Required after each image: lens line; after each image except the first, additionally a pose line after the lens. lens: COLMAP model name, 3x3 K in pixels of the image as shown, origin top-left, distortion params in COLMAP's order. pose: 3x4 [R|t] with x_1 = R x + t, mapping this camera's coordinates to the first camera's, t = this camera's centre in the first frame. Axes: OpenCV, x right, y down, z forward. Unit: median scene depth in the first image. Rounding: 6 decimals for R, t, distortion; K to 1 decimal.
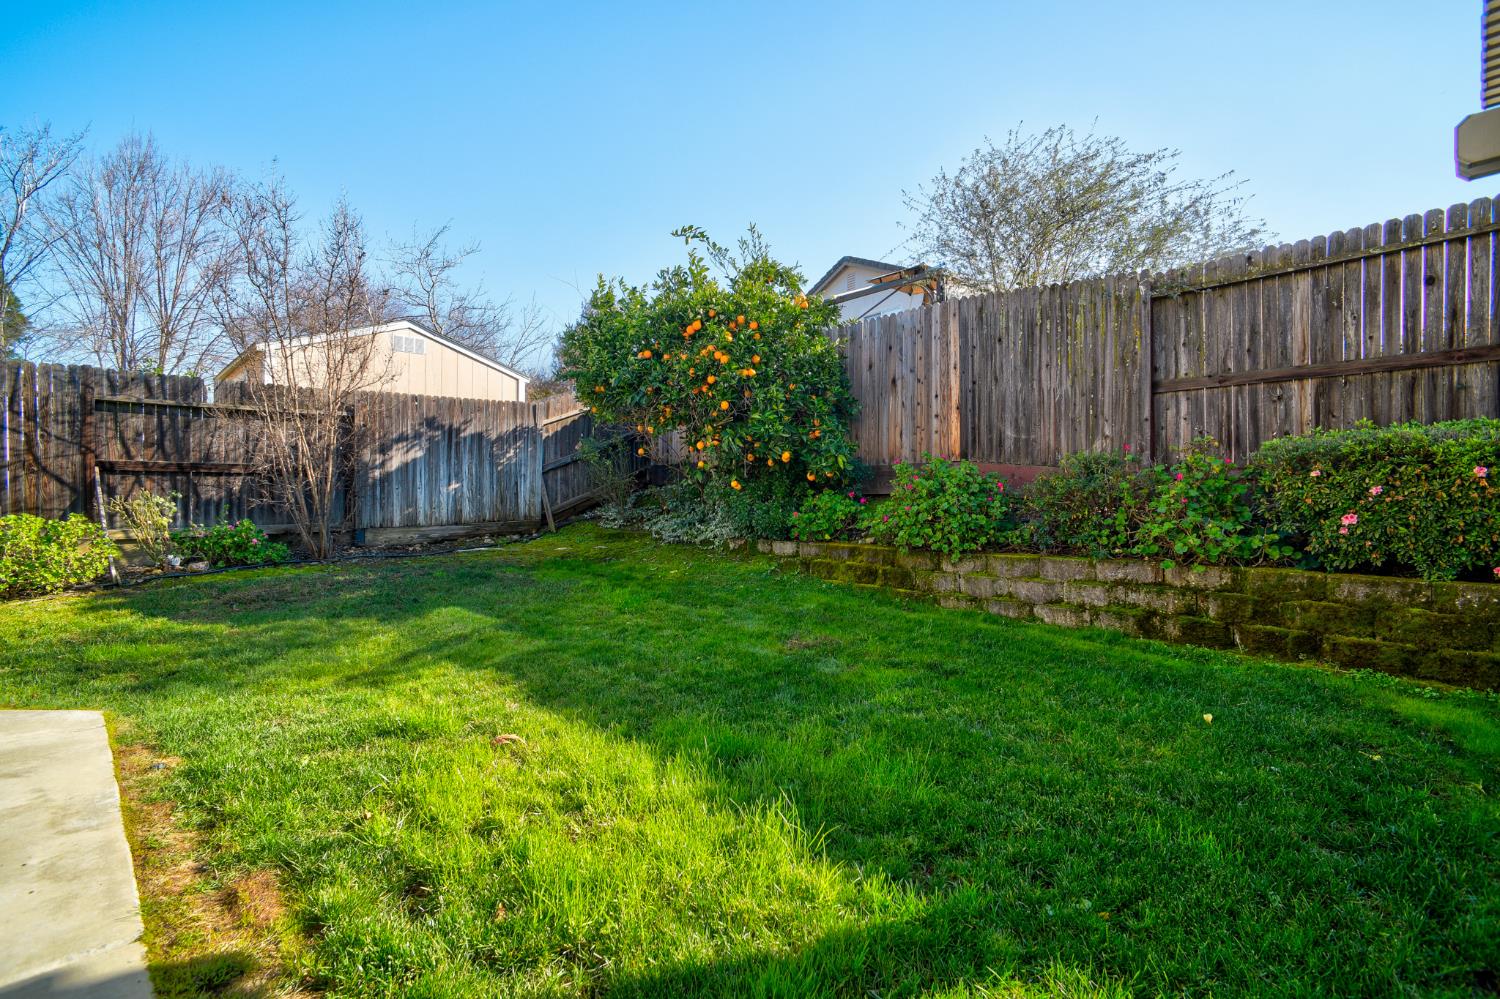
lens RADIAL K [[724.5, 0, 750.0], [0, 724.5, 499.5], [0, 0, 1]] dist [-0.080106, 0.037565]
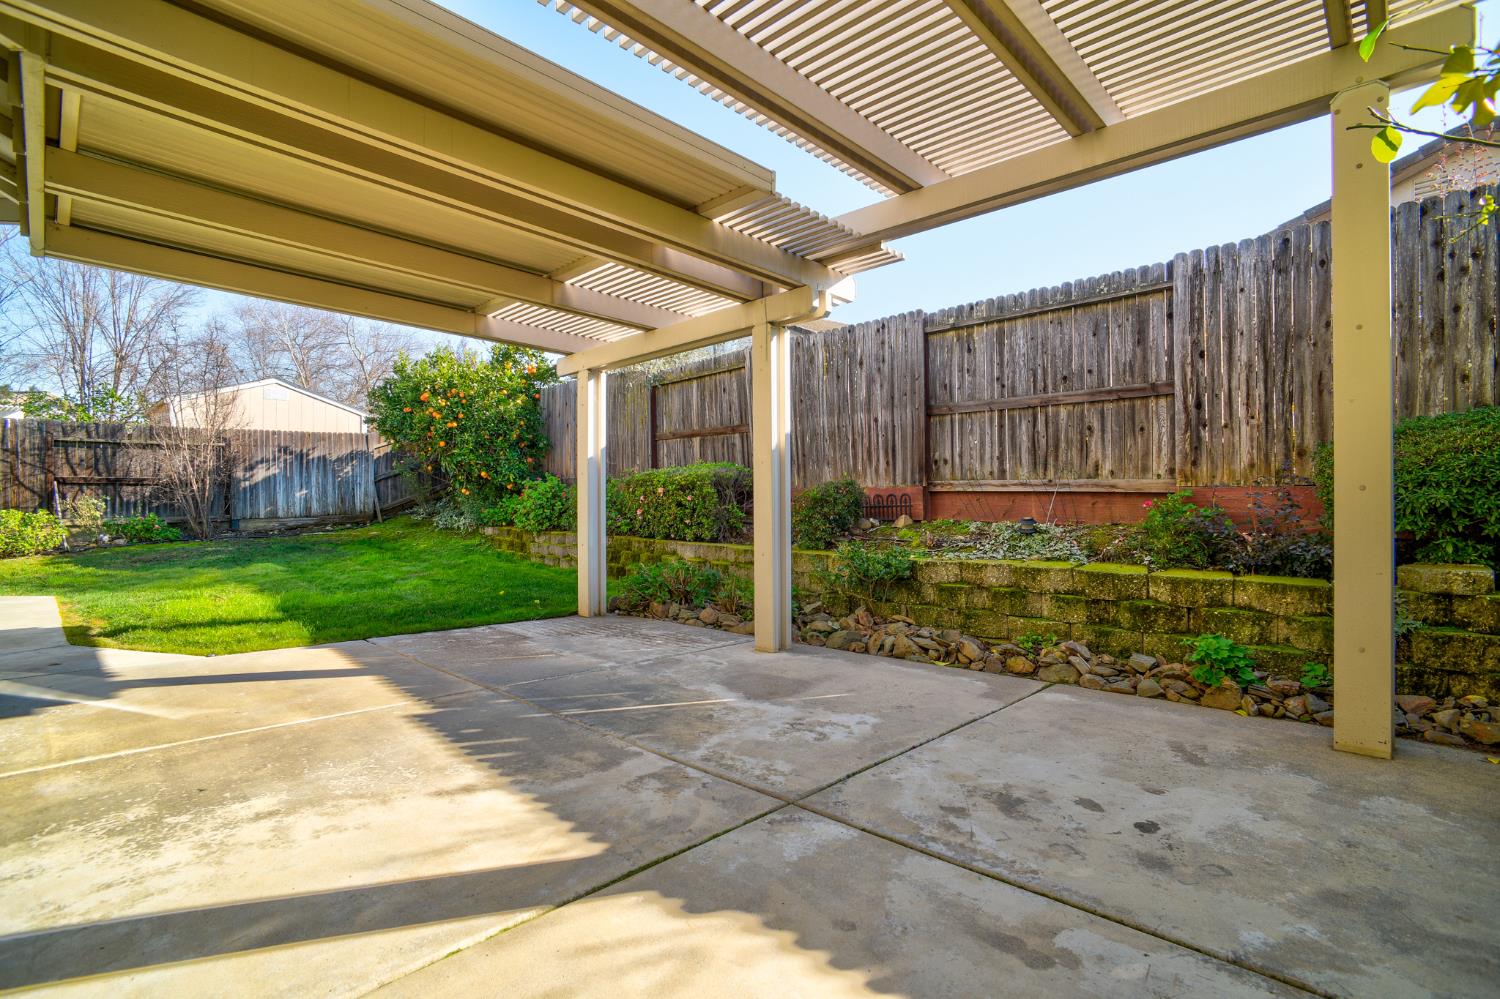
lens RADIAL K [[724.7, 0, 750.8], [0, 724.7, 501.8], [0, 0, 1]] dist [-0.063319, 0.028261]
pose [[0.999776, -0.000225, 0.021144, 0.638811], [0.000103, 0.999984, 0.005742, -0.006954], [-0.021145, -0.005738, 0.999760, -0.657110]]
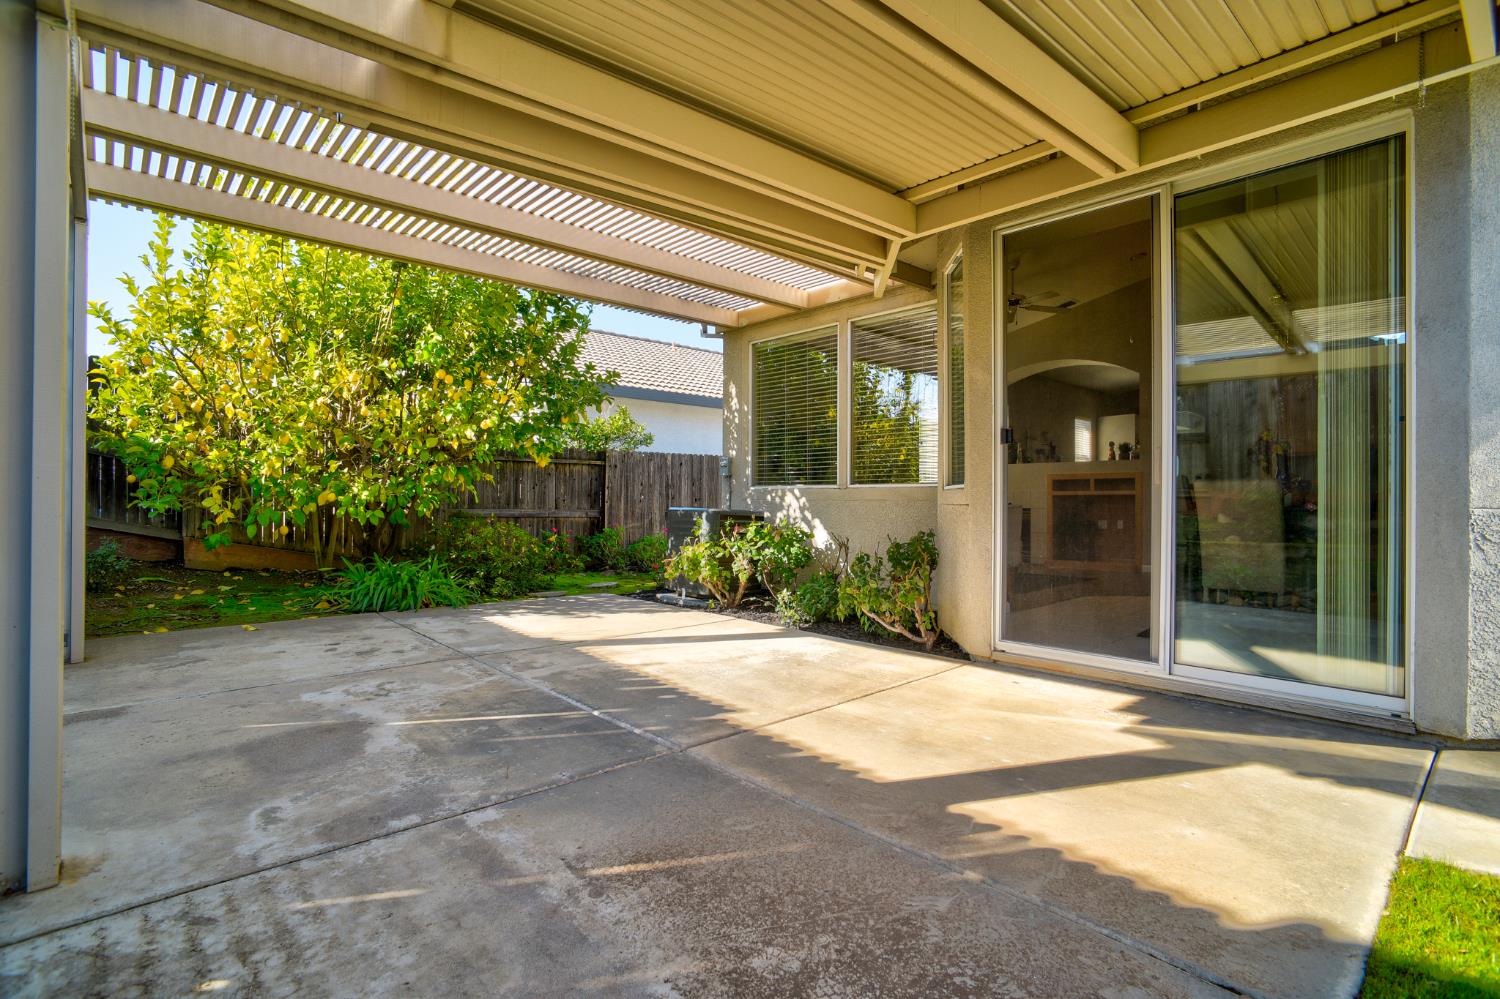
lens RADIAL K [[724.5, 0, 750.0], [0, 724.5, 499.5], [0, 0, 1]] dist [-0.080106, 0.037565]
pose [[-0.999227, -0.003658, 0.039134, 0.384307], [-0.004003, 0.999954, -0.008736, 0.003176], [-0.039100, -0.008886, -0.999196, 0.343226]]
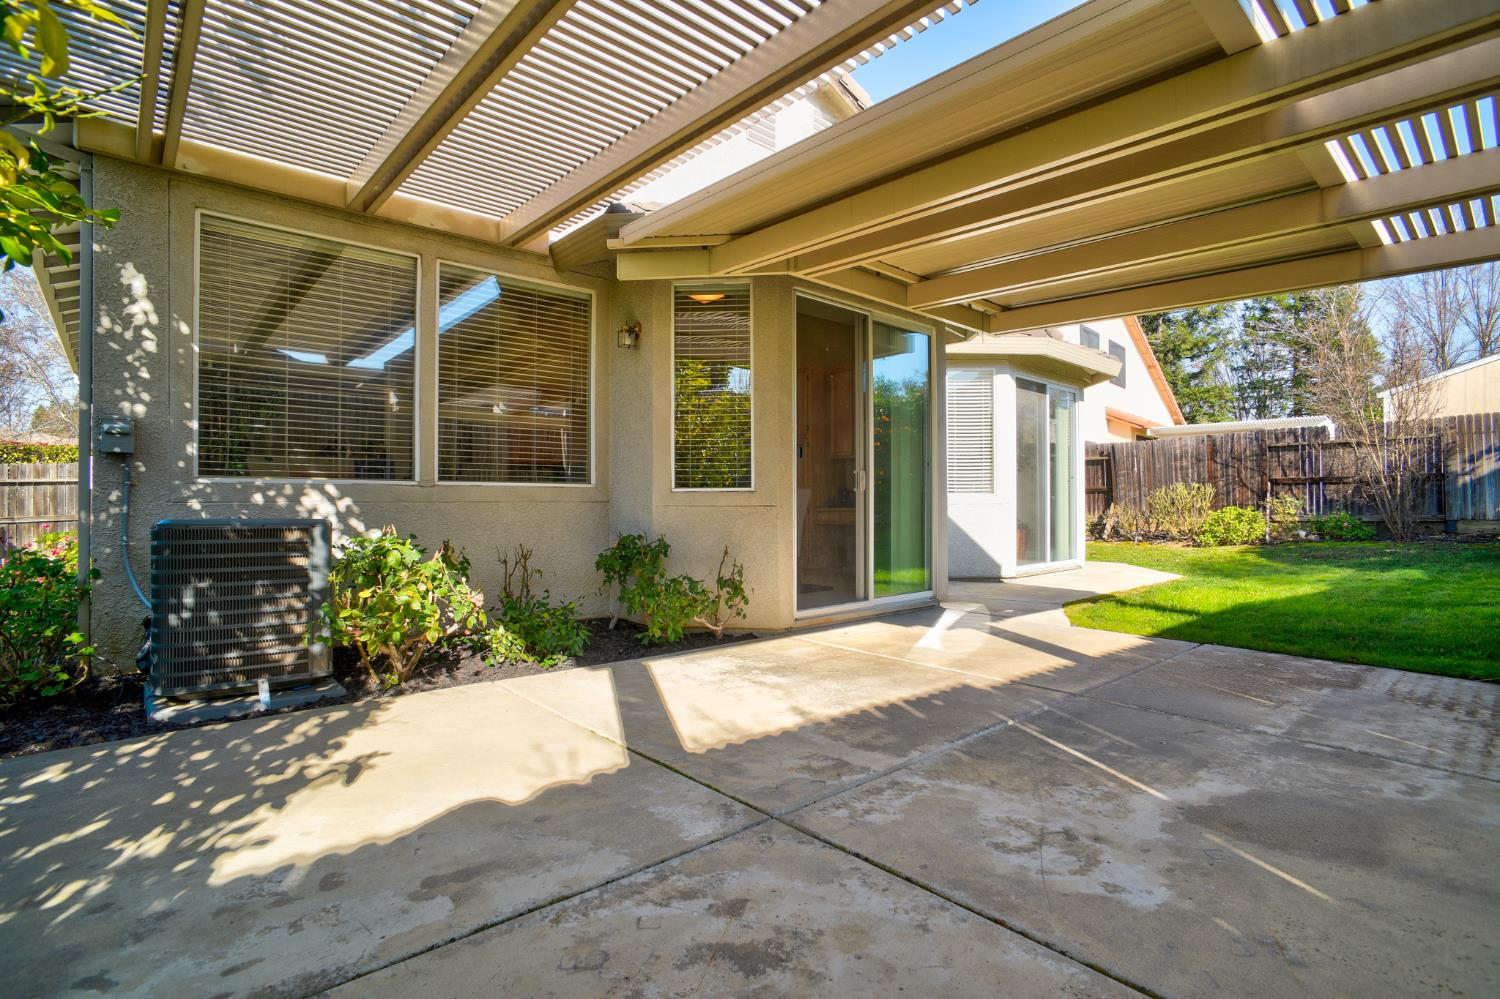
lens RADIAL K [[724.7, 0, 750.8], [0, 724.7, 501.8], [0, 0, 1]] dist [-0.063319, 0.028261]
pose [[-0.050288, 0.000525, -0.998735, 0.999151], [0.006955, 0.999976, 0.000176, -0.003200], [0.998711, -0.006938, -0.050291, -0.297819]]
